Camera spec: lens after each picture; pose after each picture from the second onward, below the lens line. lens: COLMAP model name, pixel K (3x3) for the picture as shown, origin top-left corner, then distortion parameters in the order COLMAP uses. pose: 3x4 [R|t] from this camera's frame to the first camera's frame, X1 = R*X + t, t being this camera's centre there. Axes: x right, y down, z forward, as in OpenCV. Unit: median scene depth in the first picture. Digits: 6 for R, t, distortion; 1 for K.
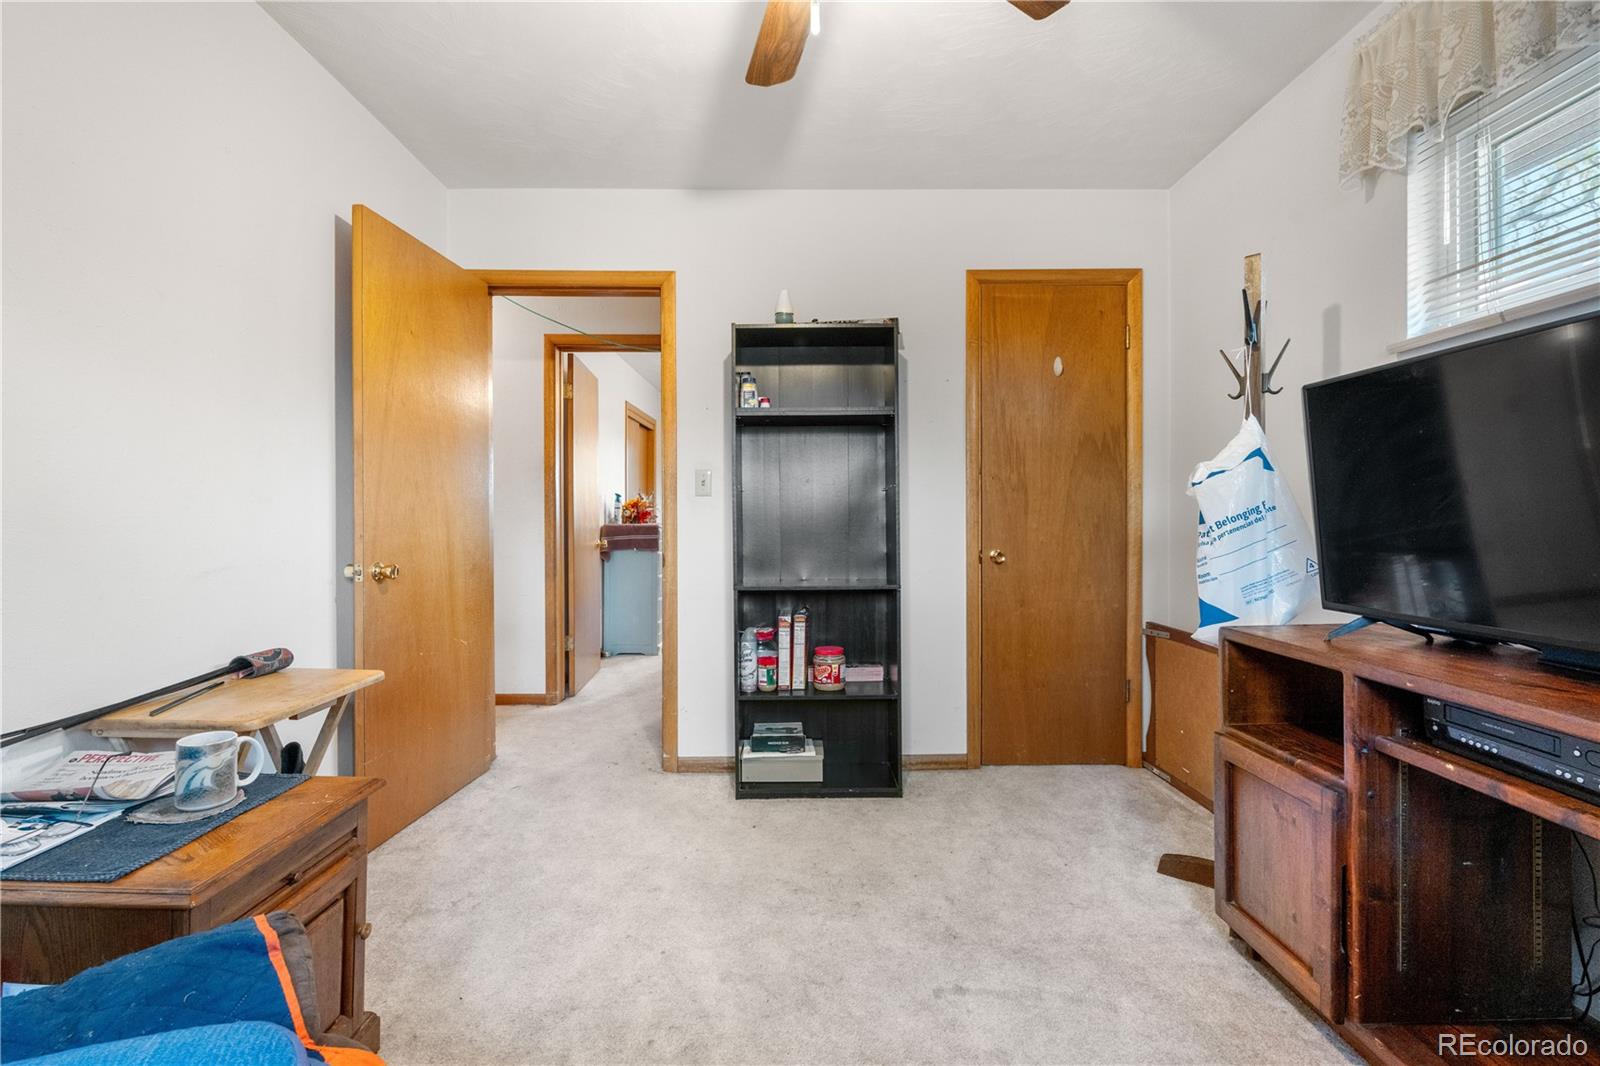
lens RADIAL K [[701.7, 0, 800.9], [0, 701.7, 512.2], [0, 0, 1]] dist [-0.002610, 0.000152]
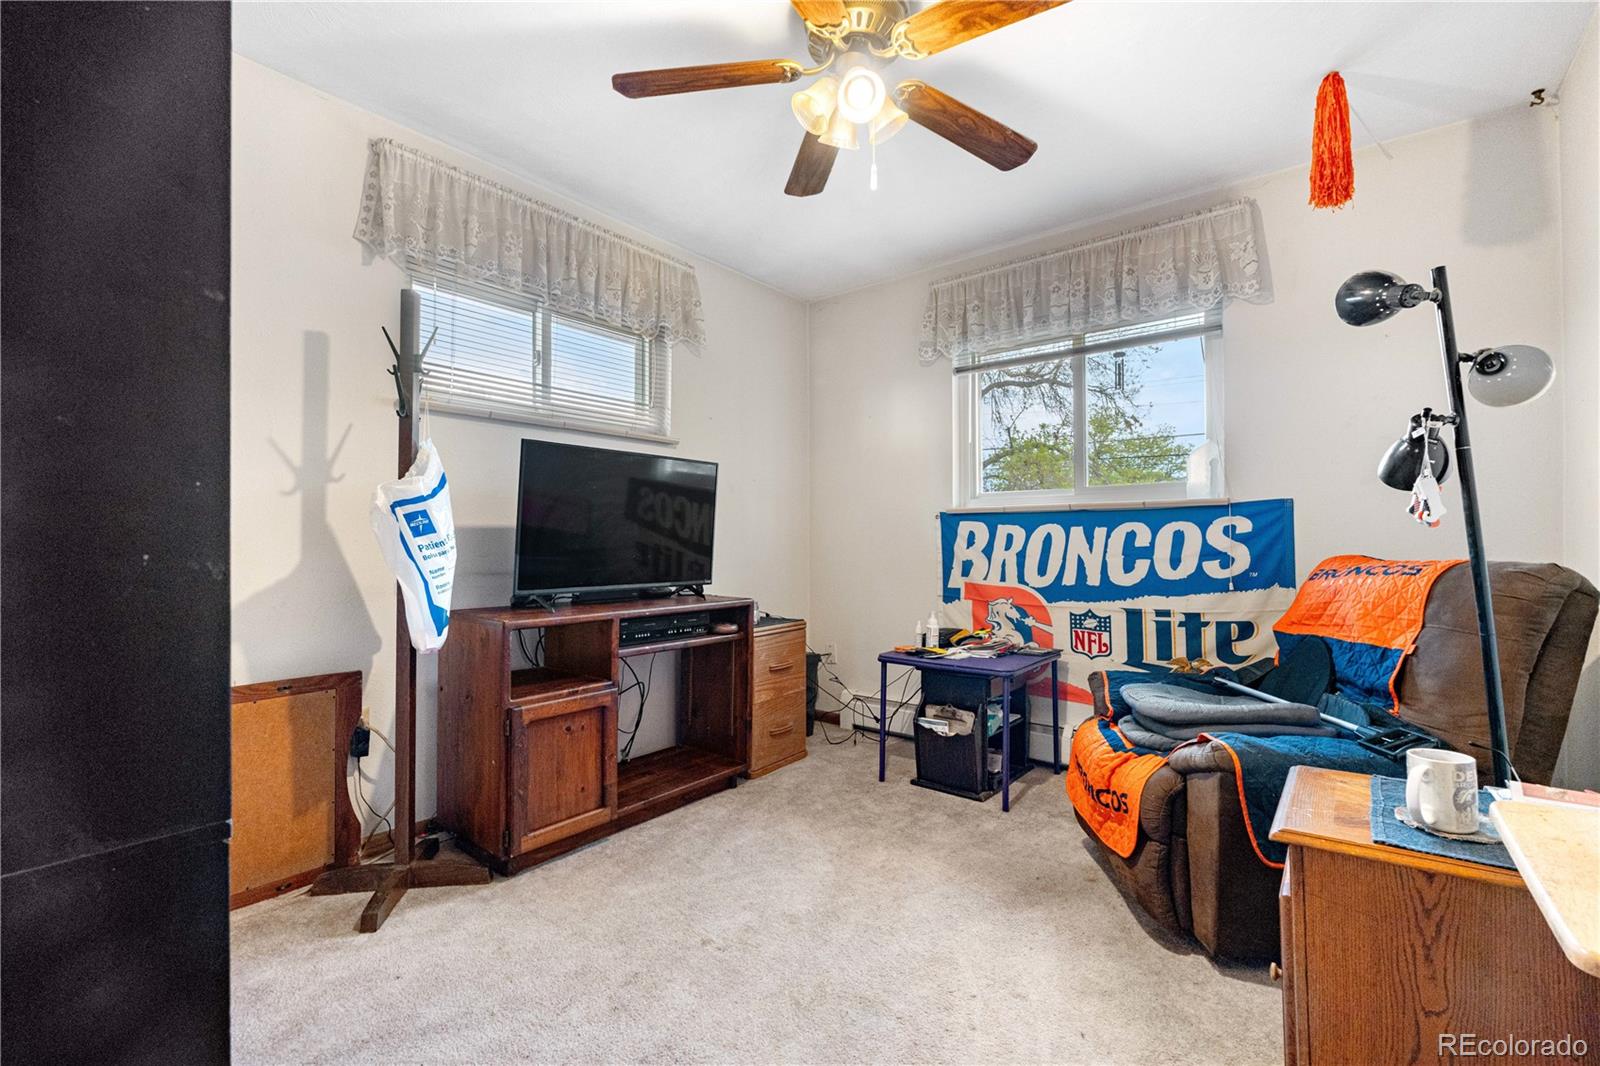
lens RADIAL K [[699.6, 0, 803.9], [0, 699.6, 543.9], [0, 0, 1]] dist [-0.000507, 0.000135]
pose [[-0.772946, 0.011178, 0.634374, -0.554135], [0.004248, 0.999914, -0.012444, 0.048314], [-0.634458, -0.006923, -0.772926, 1.590064]]
